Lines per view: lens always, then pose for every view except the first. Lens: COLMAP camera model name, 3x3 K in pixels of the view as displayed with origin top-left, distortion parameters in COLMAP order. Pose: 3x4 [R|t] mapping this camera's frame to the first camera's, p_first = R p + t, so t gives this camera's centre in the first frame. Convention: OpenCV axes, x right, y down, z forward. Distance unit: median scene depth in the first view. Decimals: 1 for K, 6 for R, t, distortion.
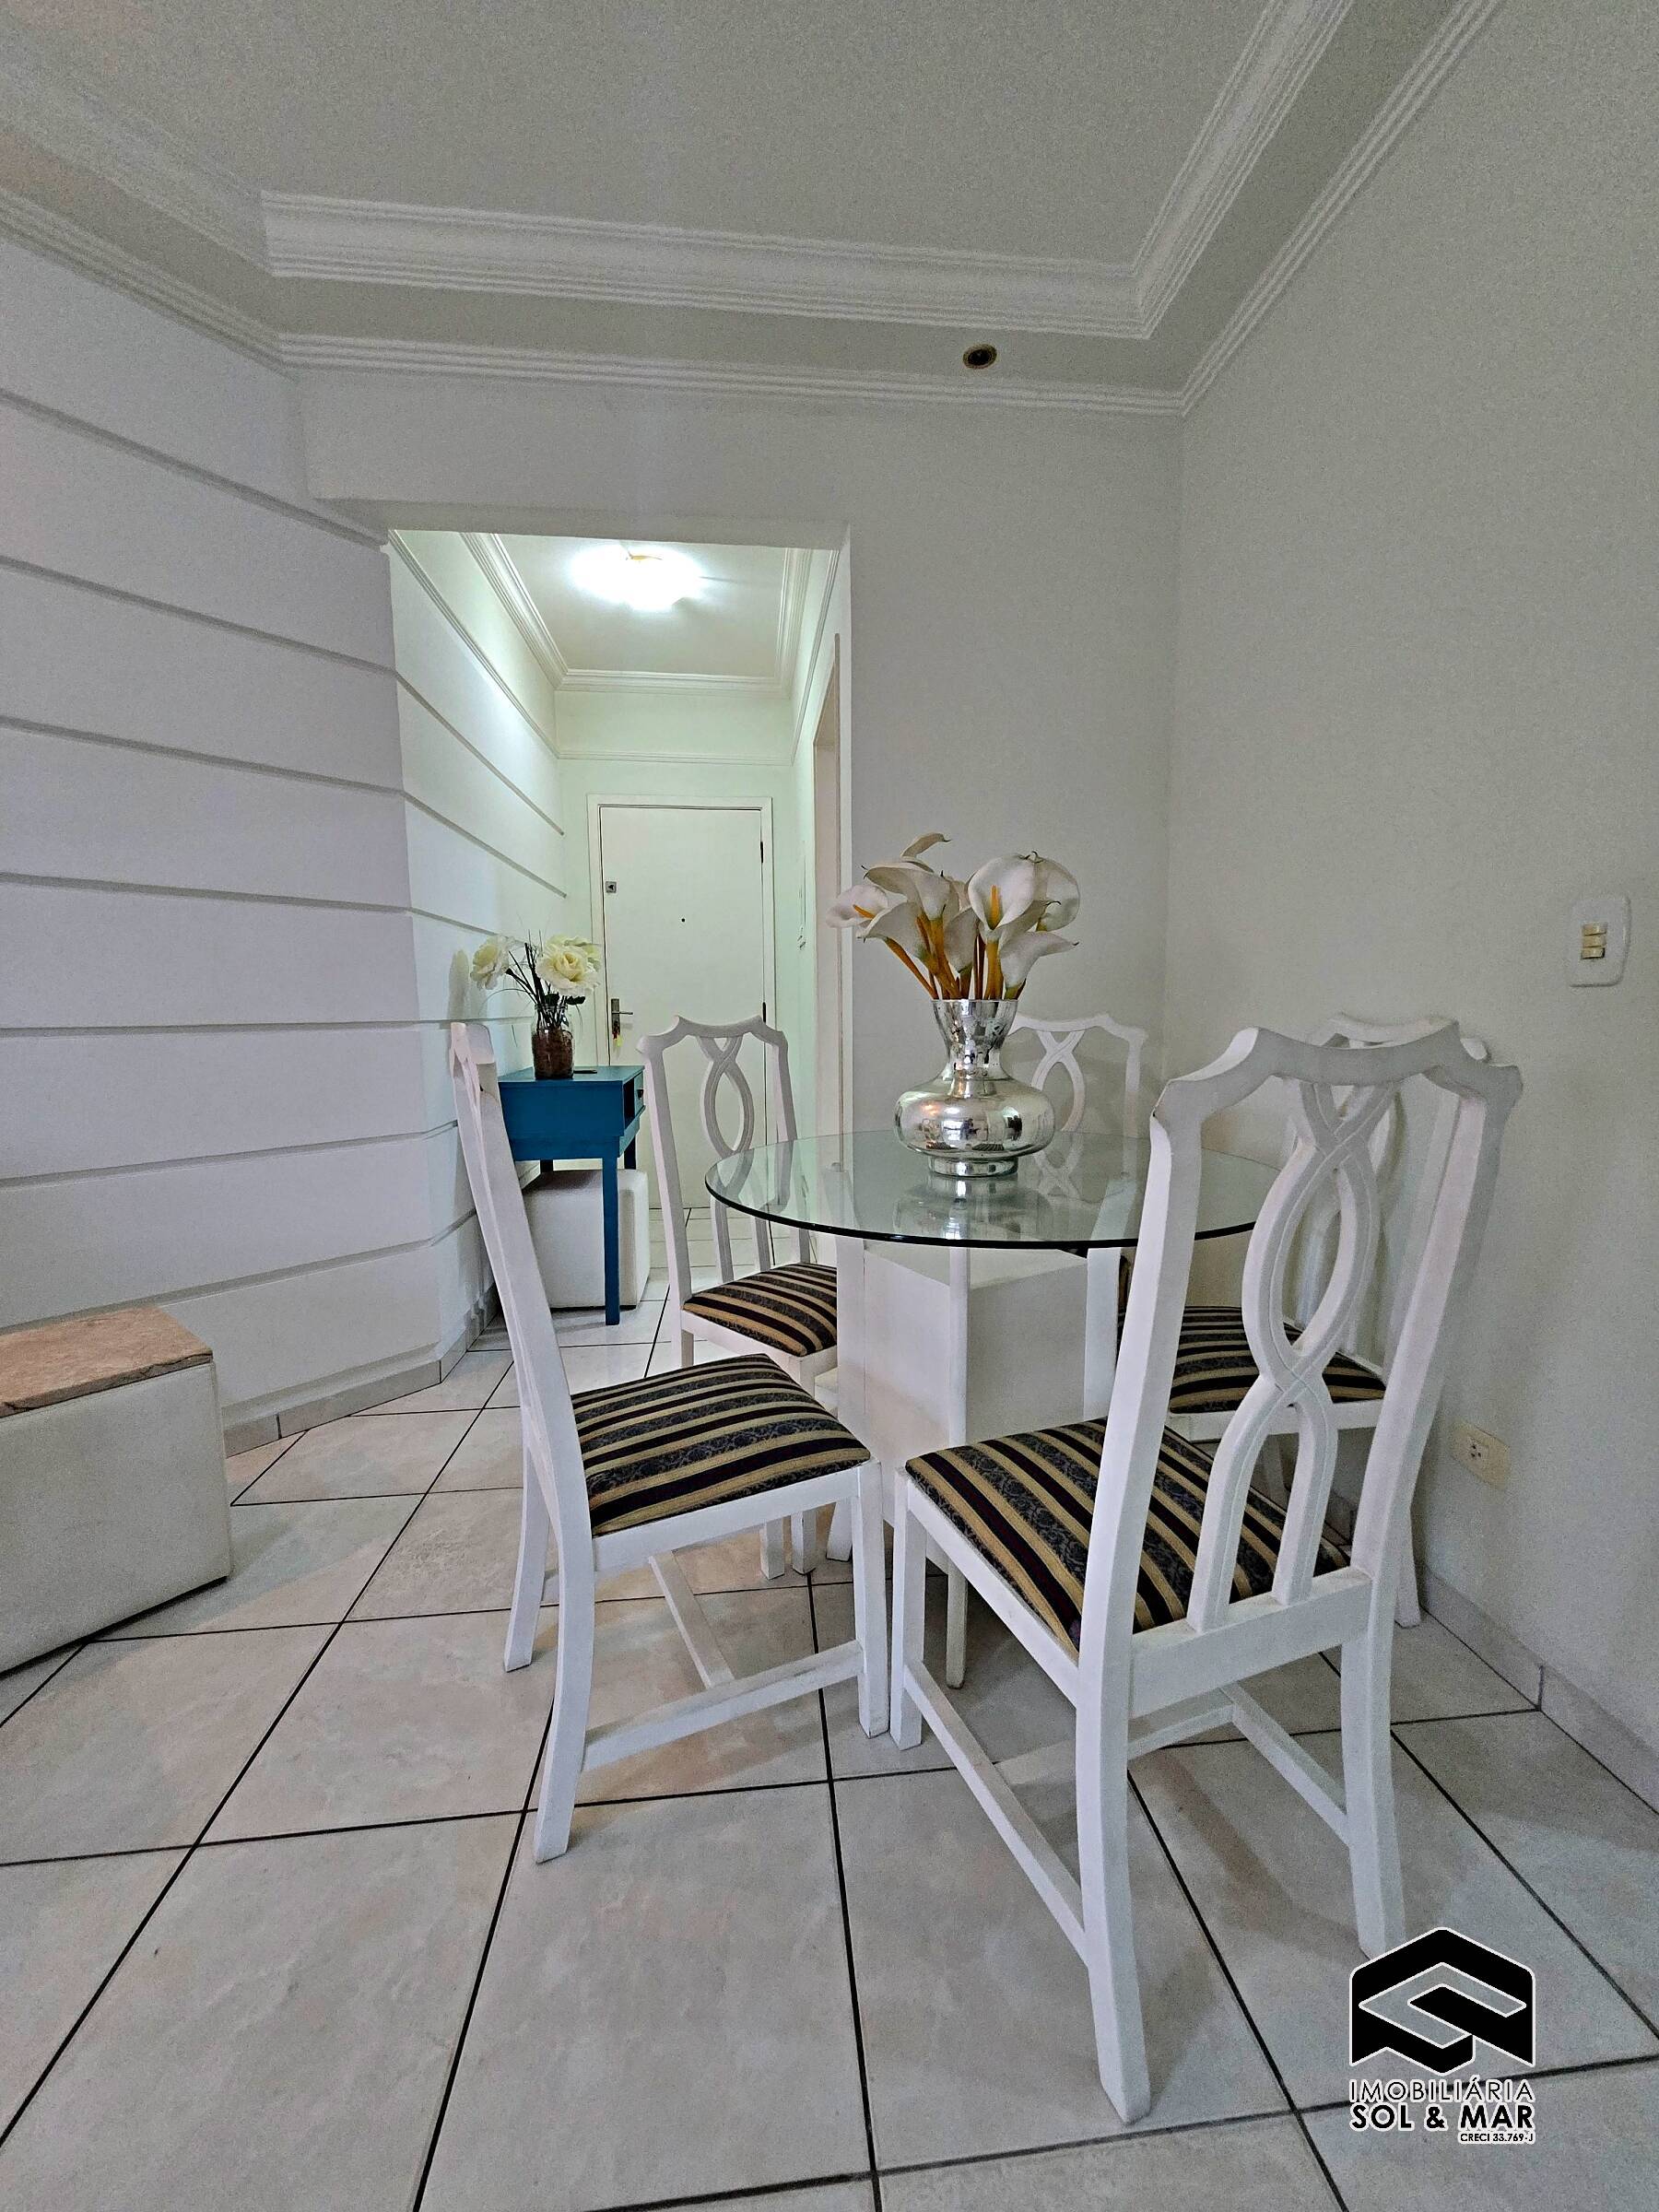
lens RADIAL K [[879.0, 0, 831.7], [0, 879.0, 1110.5], [0, 0, 1]] dist [0.003437, 0.000225]
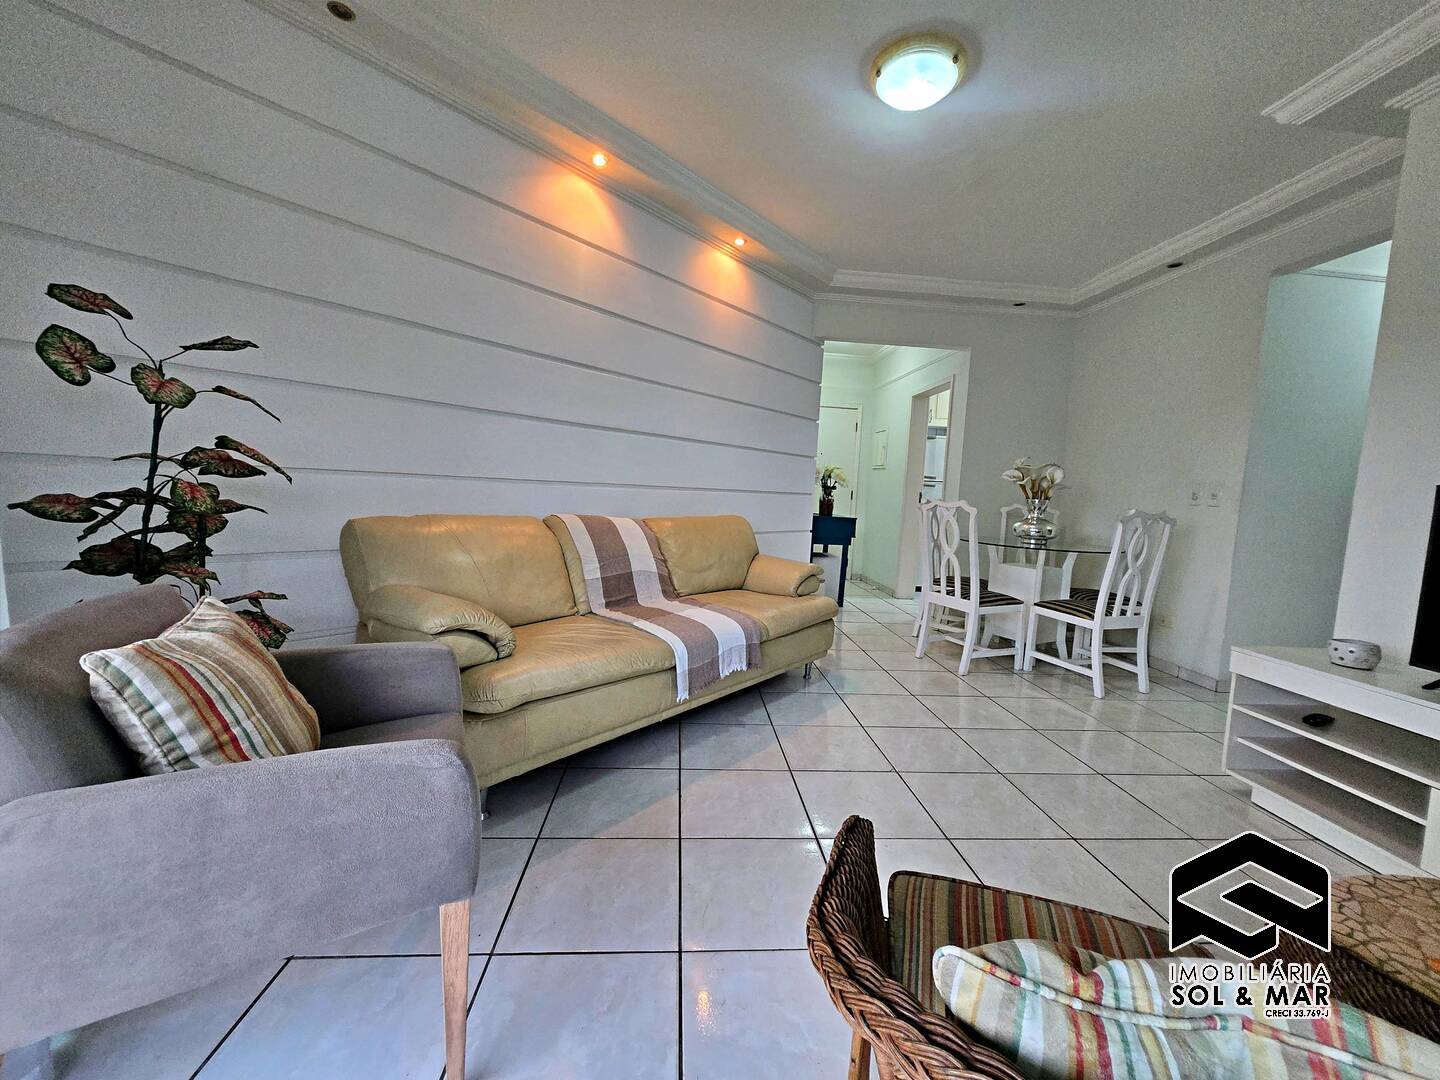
lens RADIAL K [[572.2, 0, 722.1], [0, 572.2, 535.4], [0, 0, 1]] dist [0.003437, 0.000225]
pose [[0.998294, 0.057176, -0.011791, -1.218786], [-0.057542, 0.997783, -0.033434, 0.202292], [0.009853, 0.034056, 0.999371, -1.582238]]
